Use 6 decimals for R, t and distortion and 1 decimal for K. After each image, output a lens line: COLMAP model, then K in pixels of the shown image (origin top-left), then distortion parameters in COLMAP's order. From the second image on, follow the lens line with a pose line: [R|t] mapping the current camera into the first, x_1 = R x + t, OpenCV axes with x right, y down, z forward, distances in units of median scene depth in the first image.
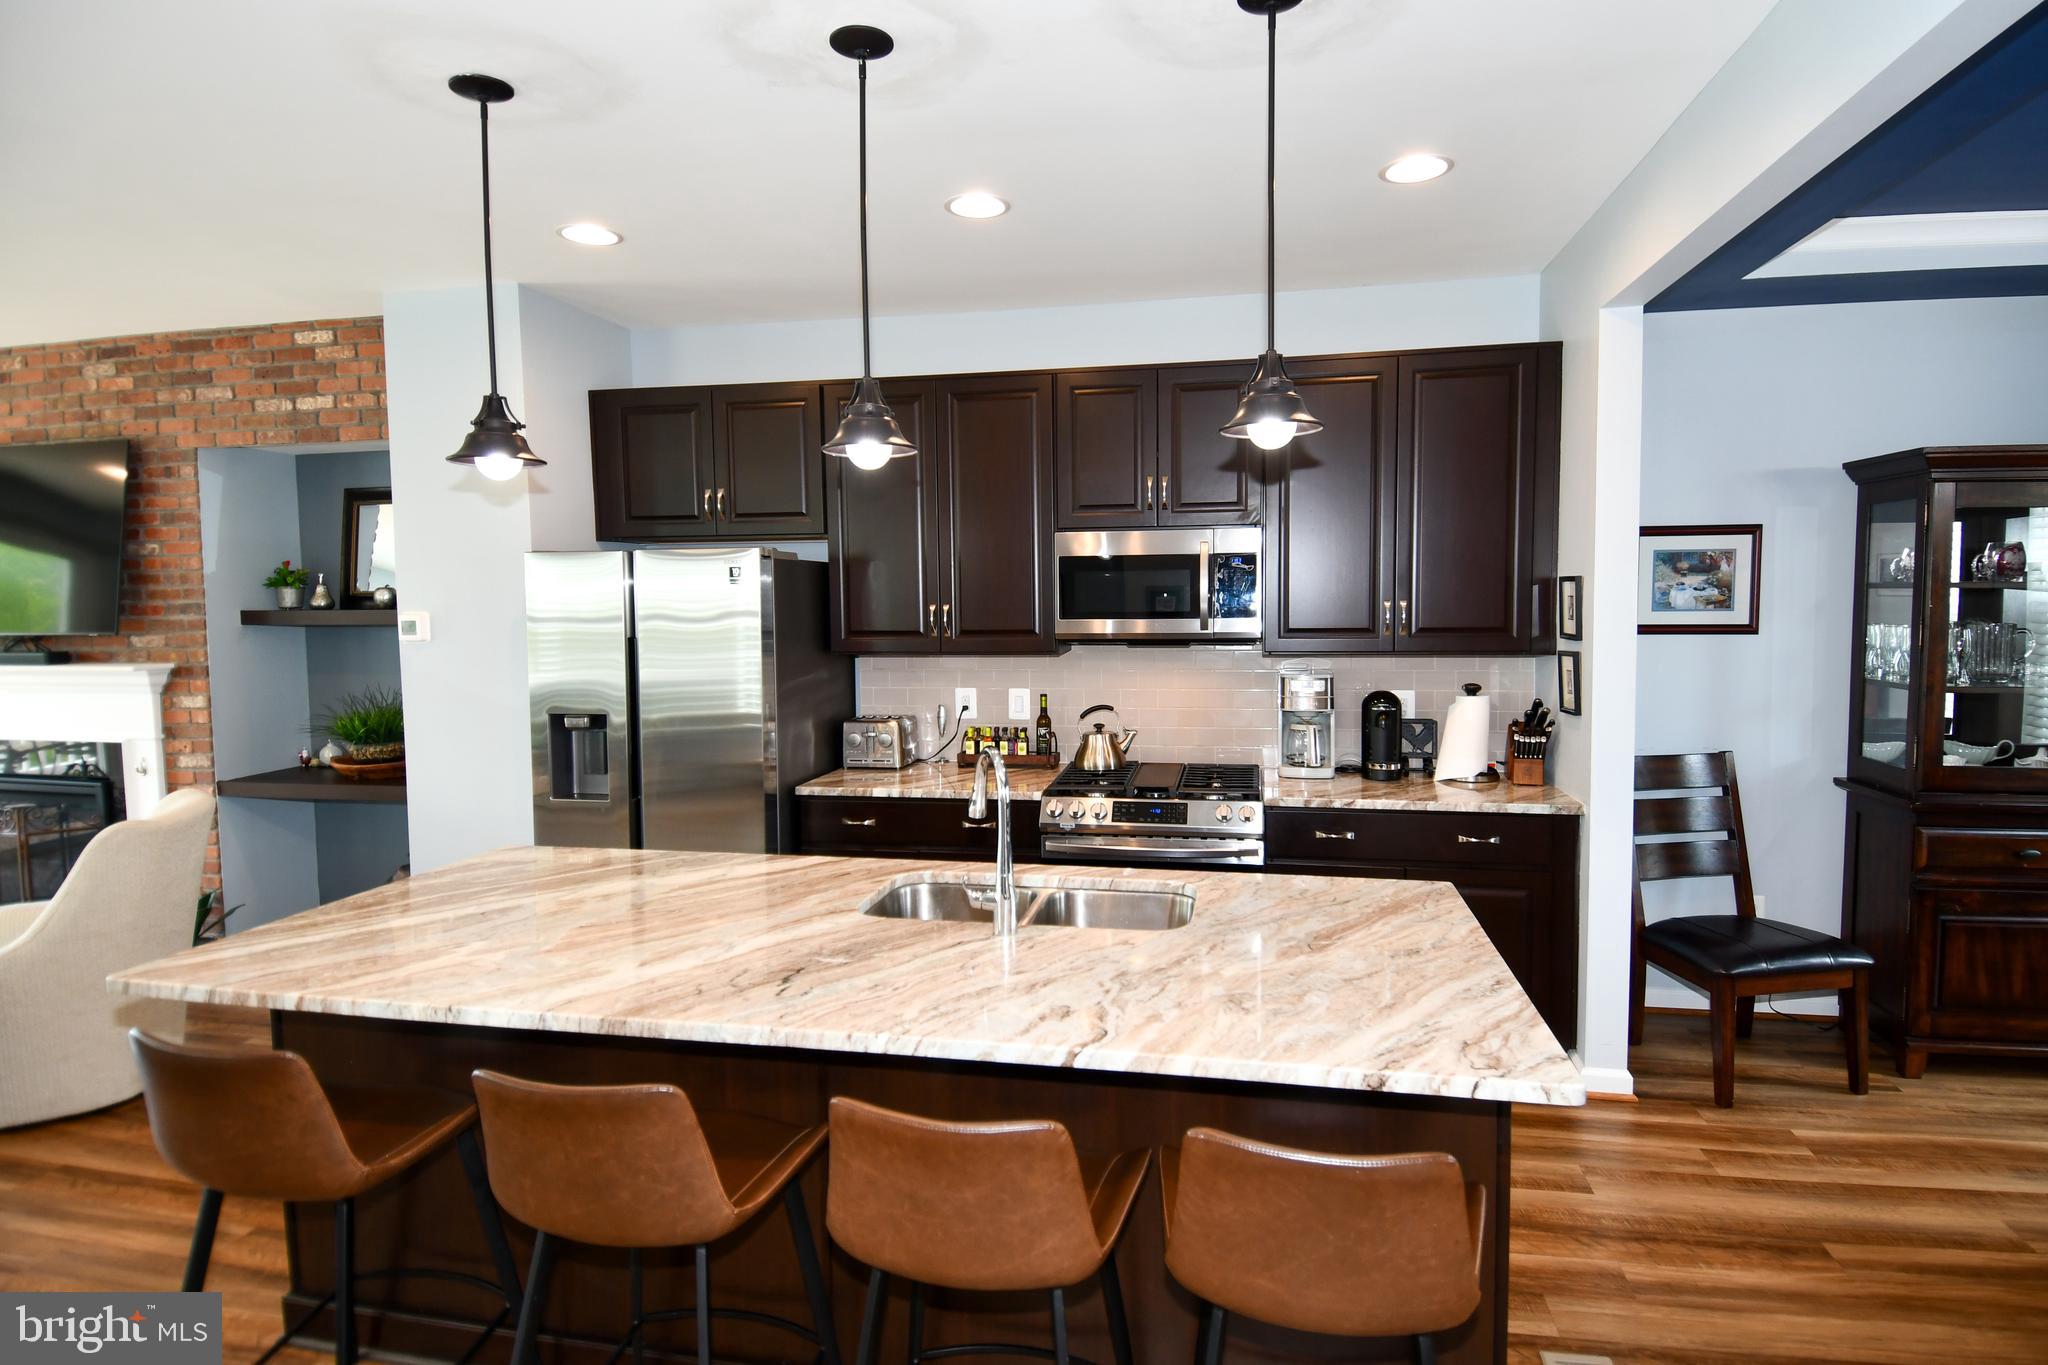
lens RADIAL K [[1122.7, 0, 1047.6], [0, 1122.7, 673.3], [0, 0, 1]] dist [-0.001771, -0.008585]
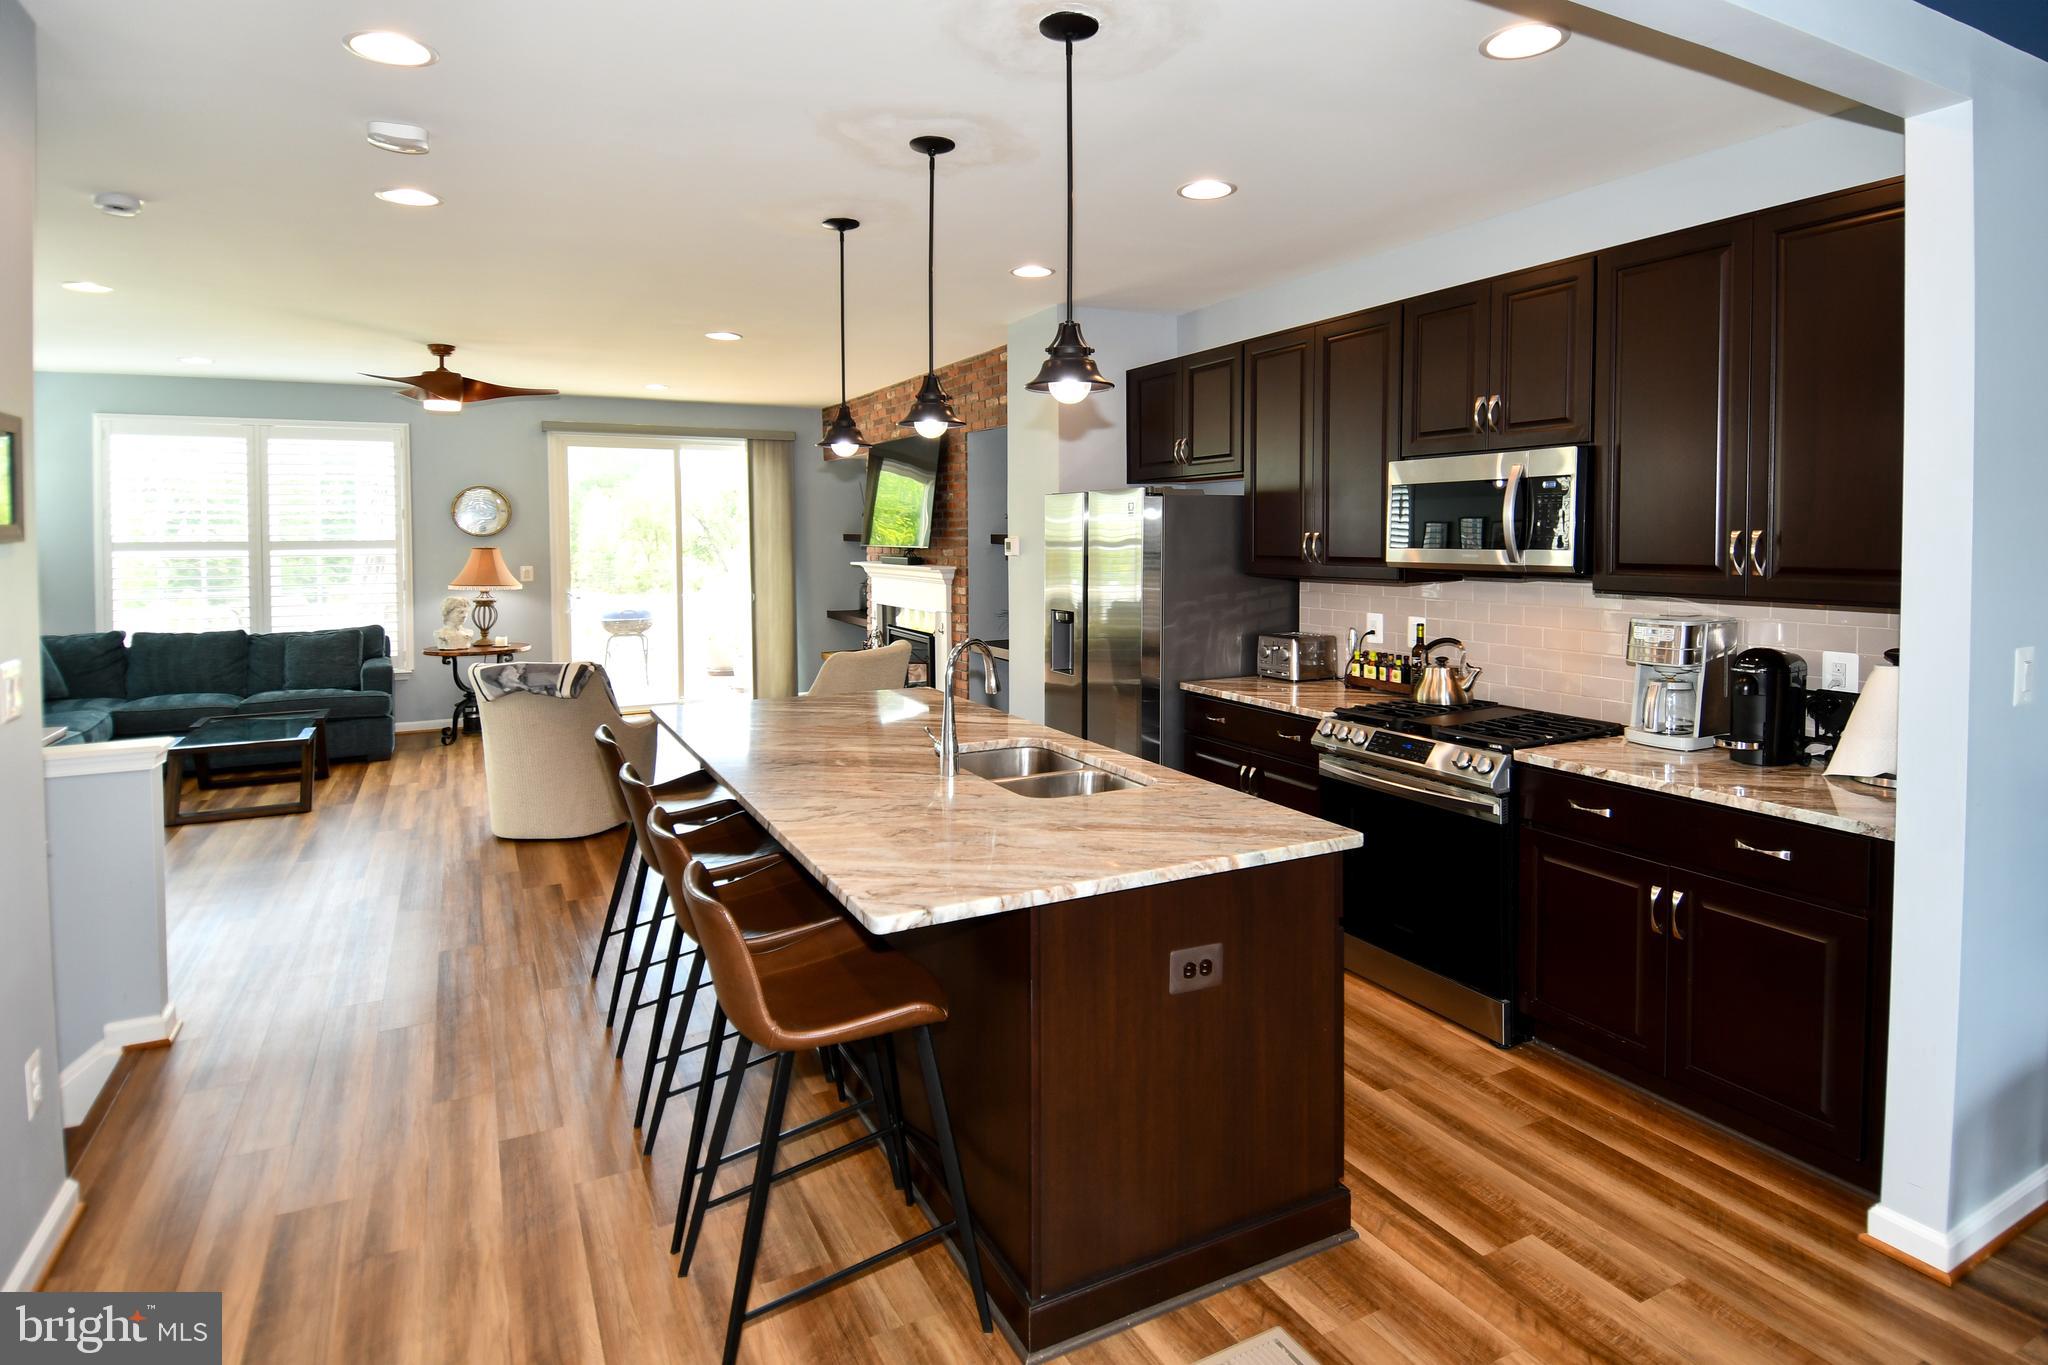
lens RADIAL K [[1043.4, 0, 1020.5], [0, 1043.4, 556.2], [0, 0, 1]] dist [0.003831, -0.000974]
pose [[0.639437, 0.027731, -0.768344, 0.540132], [-0.066093, 0.997633, -0.018997, -0.000855], [0.765998, 0.062929, 0.639756, 0.135410]]
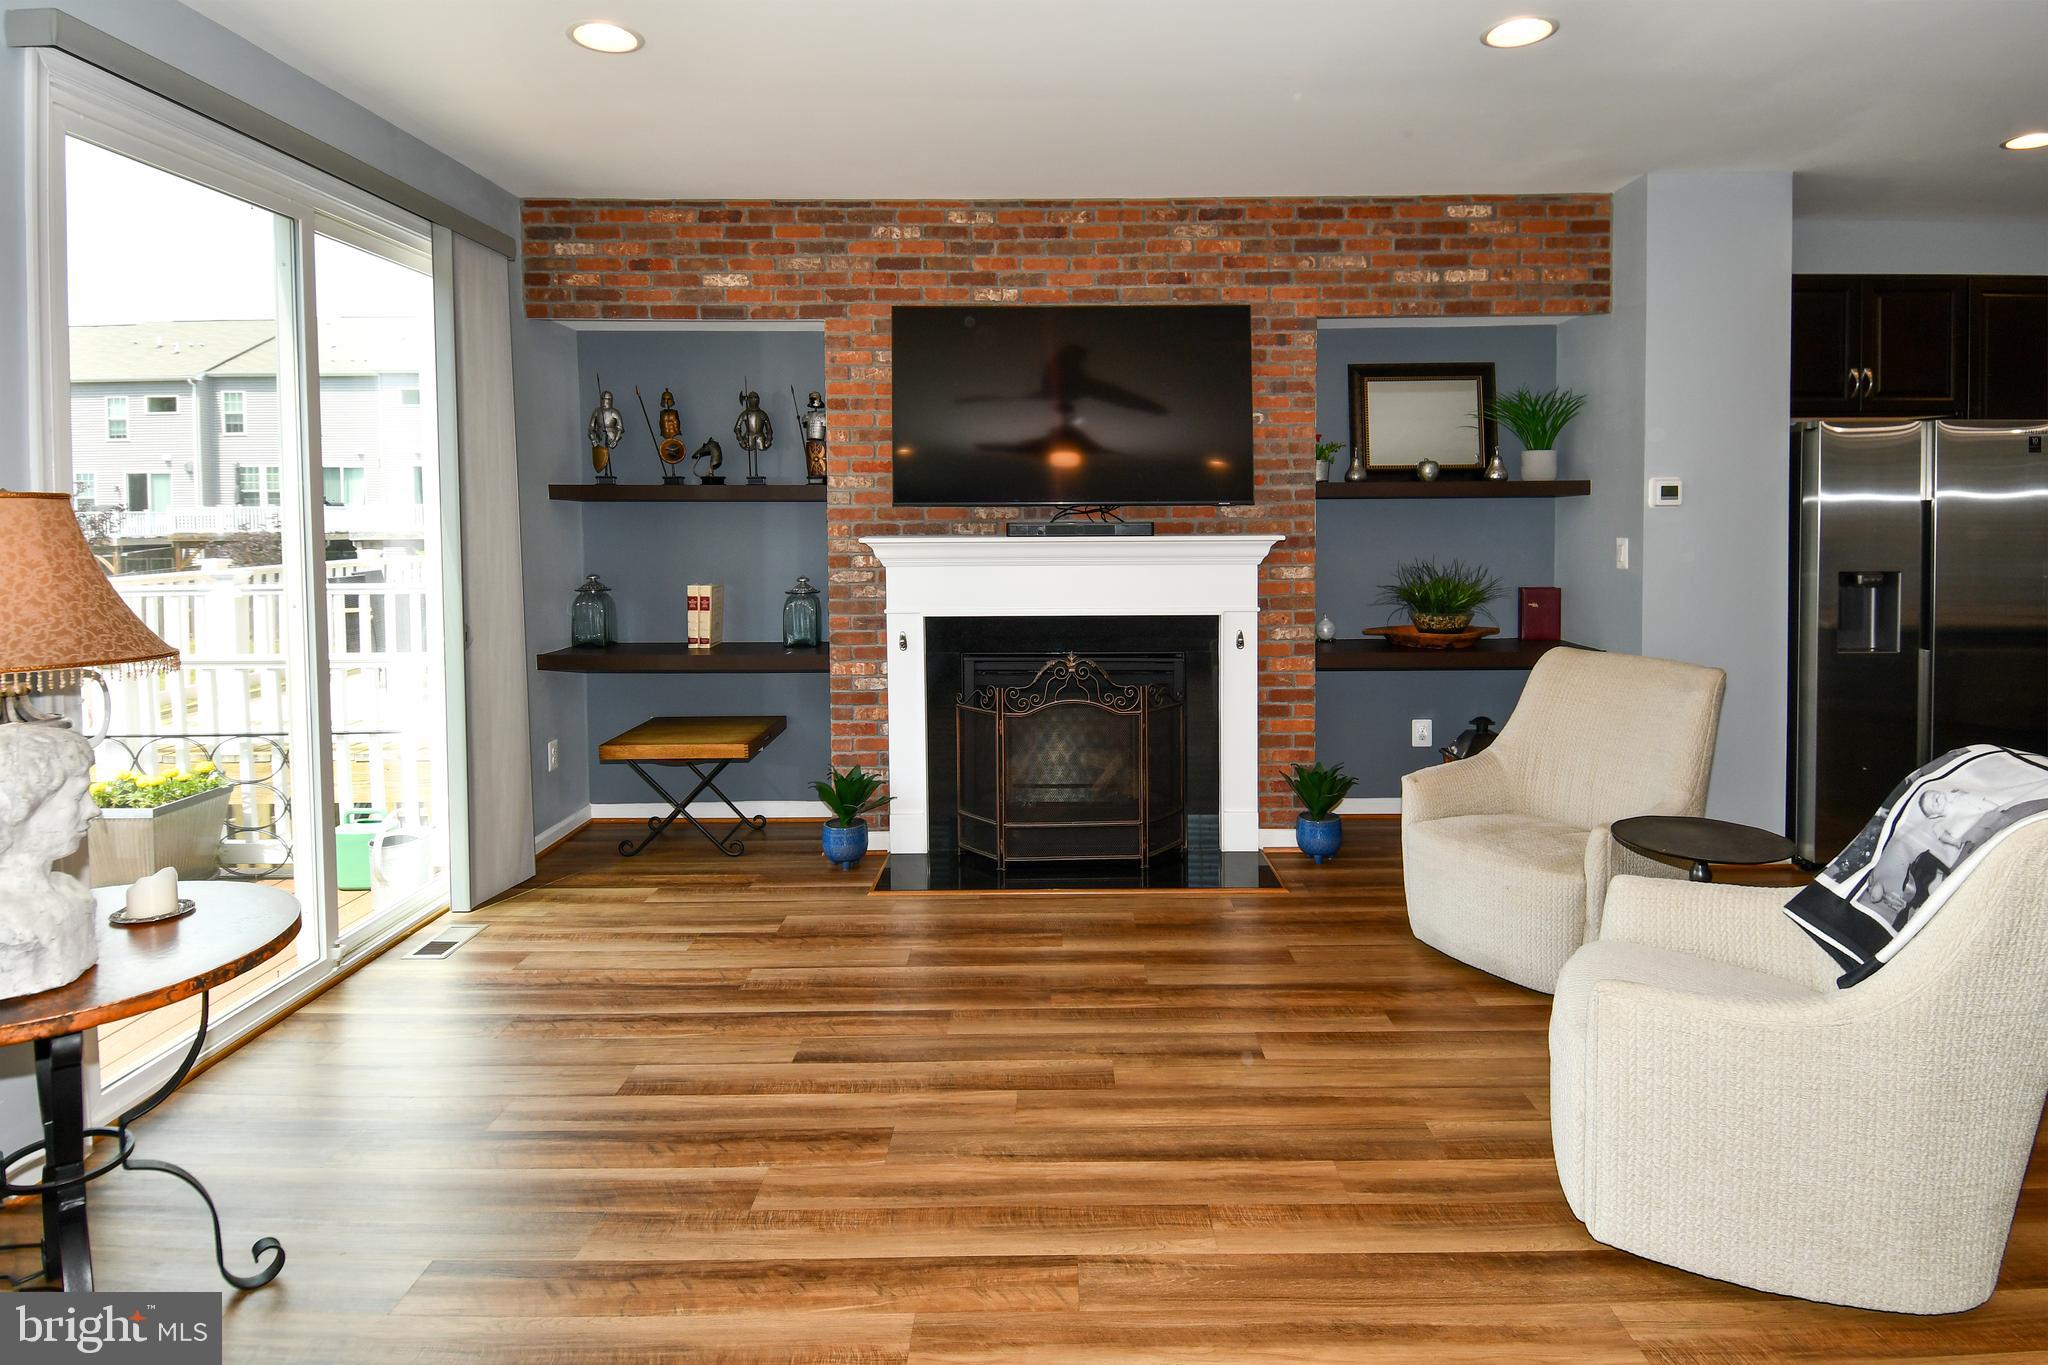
lens RADIAL K [[1115.9, 0, 1059.5], [0, 1115.9, 587.5], [0, 0, 1]] dist [0.047938, -0.038683]
pose [[0.980027, -0.006716, 0.198750, -1.435926], [0.009107, 0.999897, -0.011119, 0.057698], [-0.198655, 0.012707, 0.979987, 0.089668]]
